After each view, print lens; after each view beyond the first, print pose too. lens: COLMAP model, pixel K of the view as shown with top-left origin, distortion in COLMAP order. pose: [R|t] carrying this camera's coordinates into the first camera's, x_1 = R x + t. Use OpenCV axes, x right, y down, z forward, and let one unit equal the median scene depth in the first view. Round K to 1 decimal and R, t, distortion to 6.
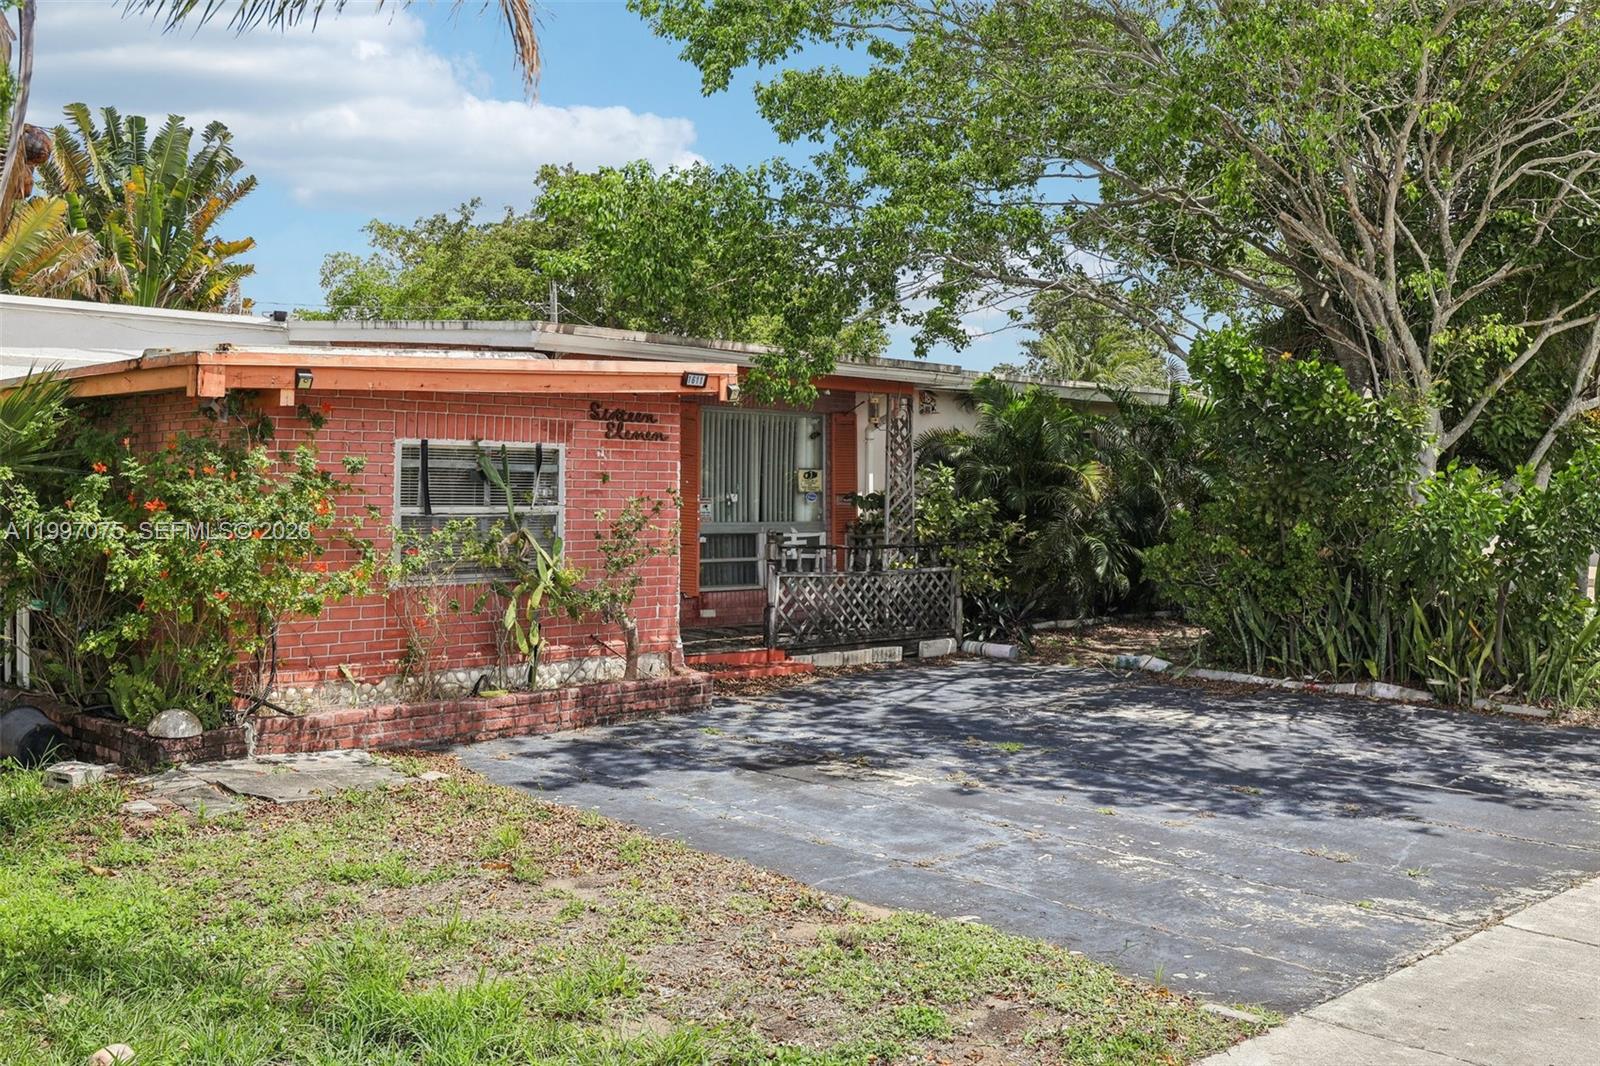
lens RADIAL K [[1450.8, 0, 807.7], [0, 1450.8, 385.4], [0, 0, 1]] dist [0.003696, 0.000000]
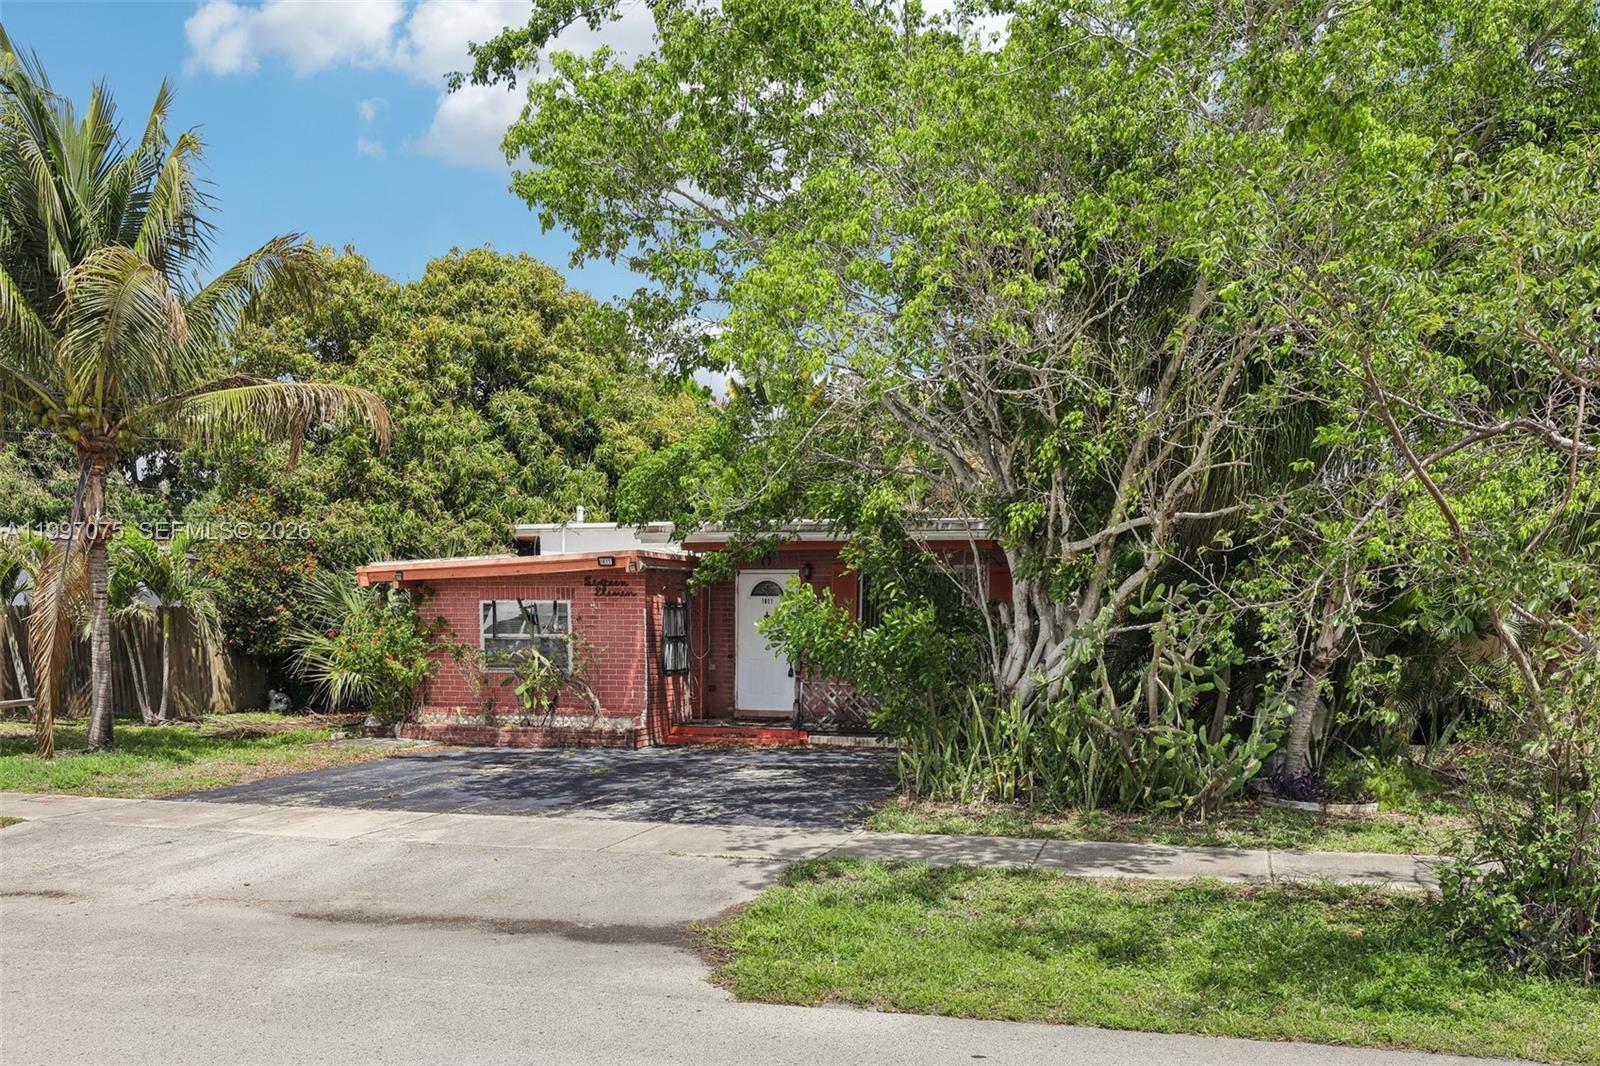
lens RADIAL K [[1447.8, 0, 839.2], [0, 1447.8, 854.4], [0, 0, 1]] dist [-0.009318, 0.000000]
pose [[0.539461, 0.128721, -0.832113, 1.571012], [0.061323, 0.979615, 0.191294, 0.025327], [0.839775, -0.154223, 0.520571, 0.268317]]
